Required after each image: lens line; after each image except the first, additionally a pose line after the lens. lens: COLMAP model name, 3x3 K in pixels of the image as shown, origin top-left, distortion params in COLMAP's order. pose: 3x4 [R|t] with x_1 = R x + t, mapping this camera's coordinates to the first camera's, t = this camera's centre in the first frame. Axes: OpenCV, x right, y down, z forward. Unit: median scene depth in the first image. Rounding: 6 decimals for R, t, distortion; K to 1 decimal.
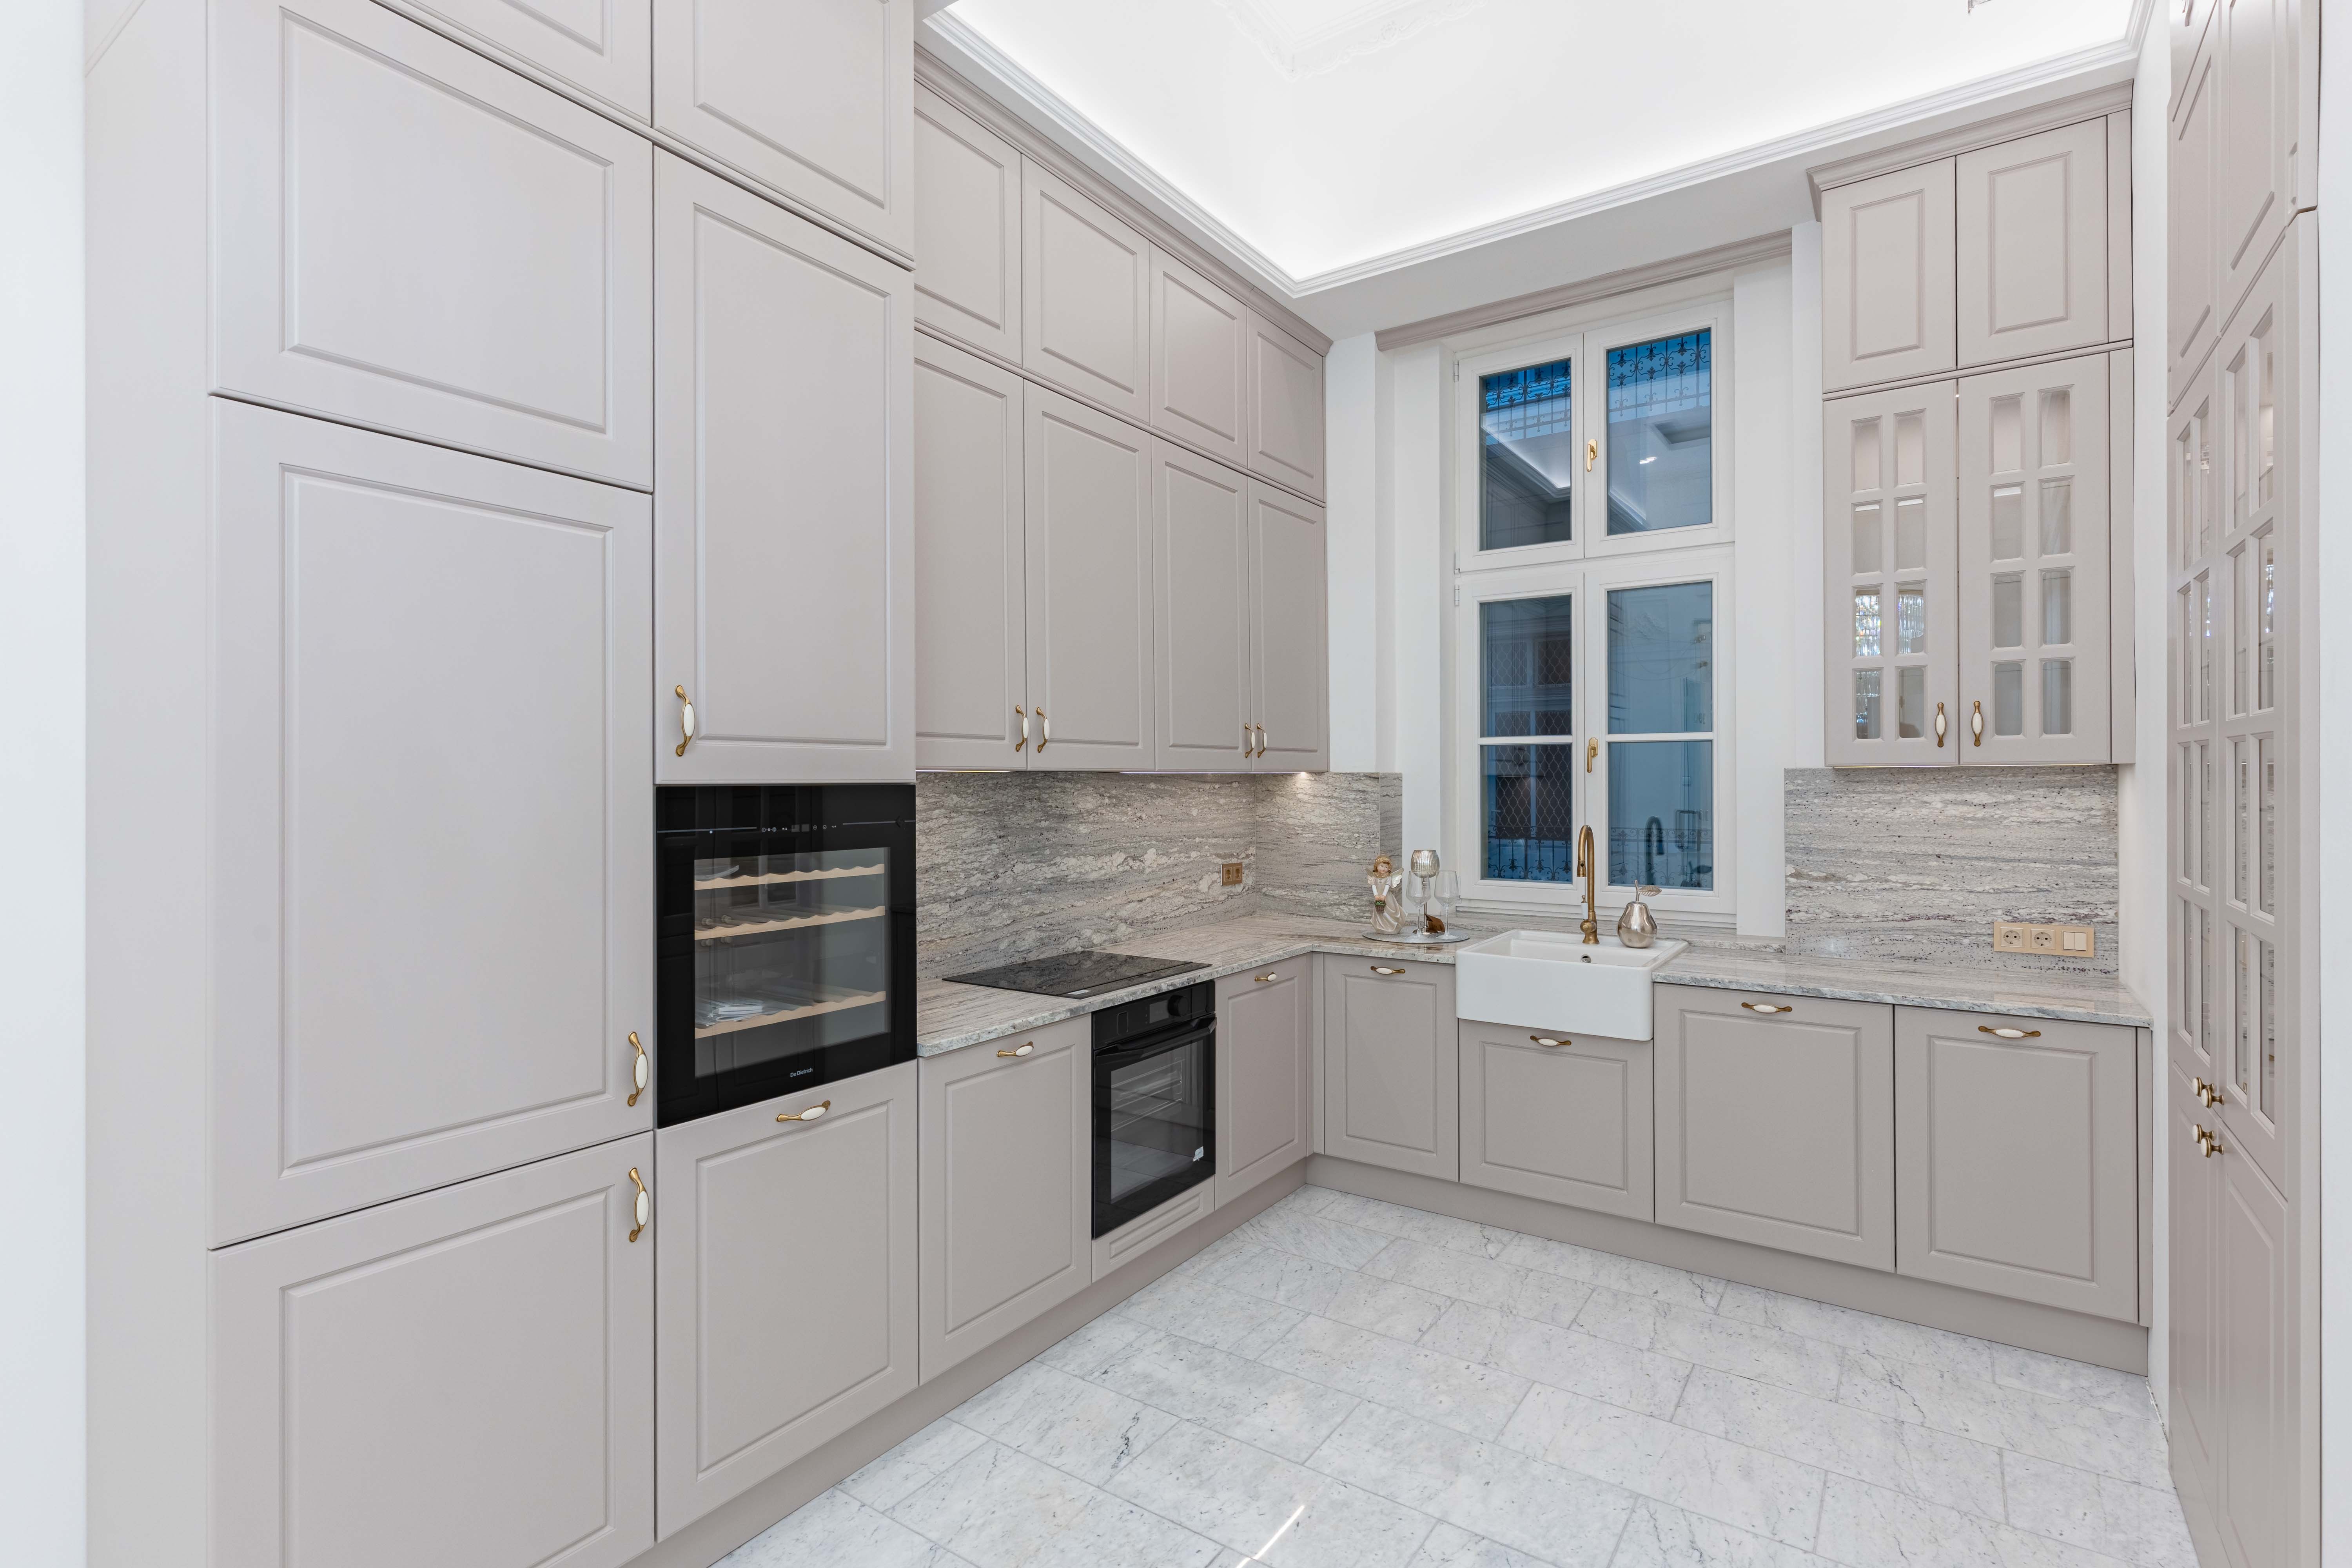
lens RADIAL K [[1103.5, 0, 1171.9], [0, 1103.5, 779.6], [0, 0, 1]] dist [0.001035, -0.000916]
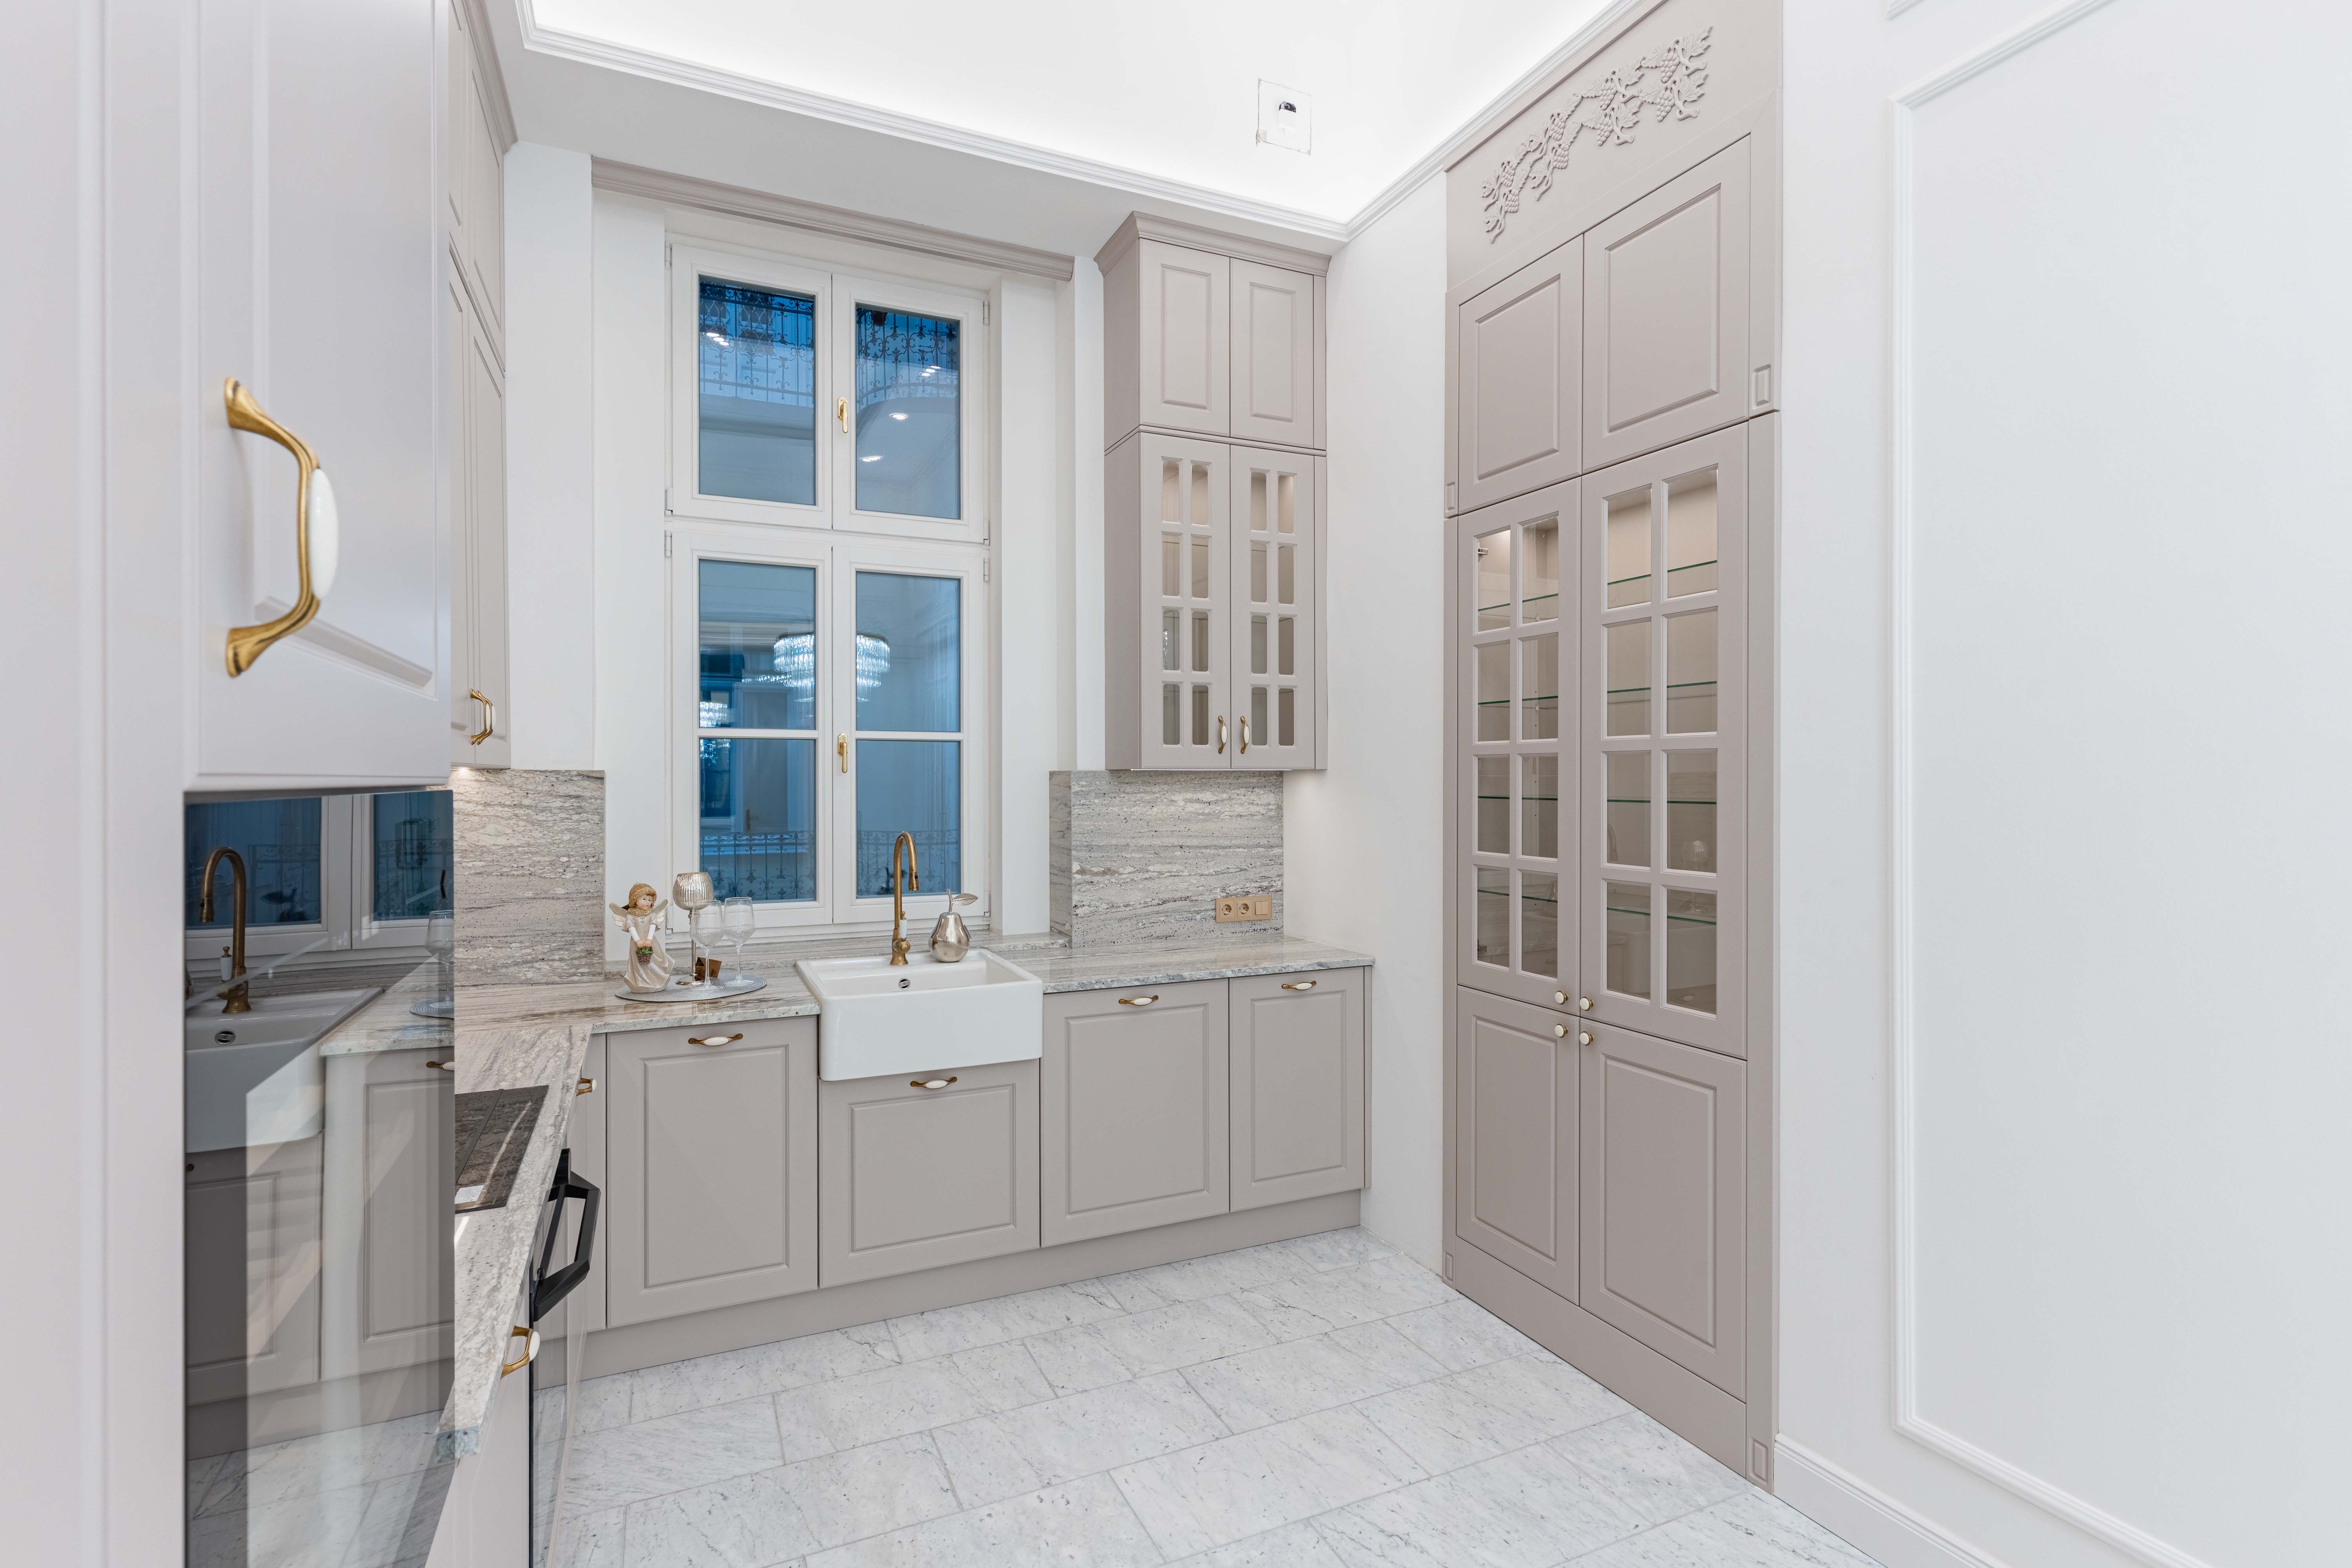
lens RADIAL K [[1103.5, 0, 1175.7], [0, 1103.5, 780.3], [0, 0, 1]] dist [0.001035, -0.000916]
pose [[0.510257, 0.003185, 0.860016, -0.316886], [-0.001500, 0.999995, -0.002814, 0.002008], [-0.860020, 0.000145, 0.510259, 0.408654]]
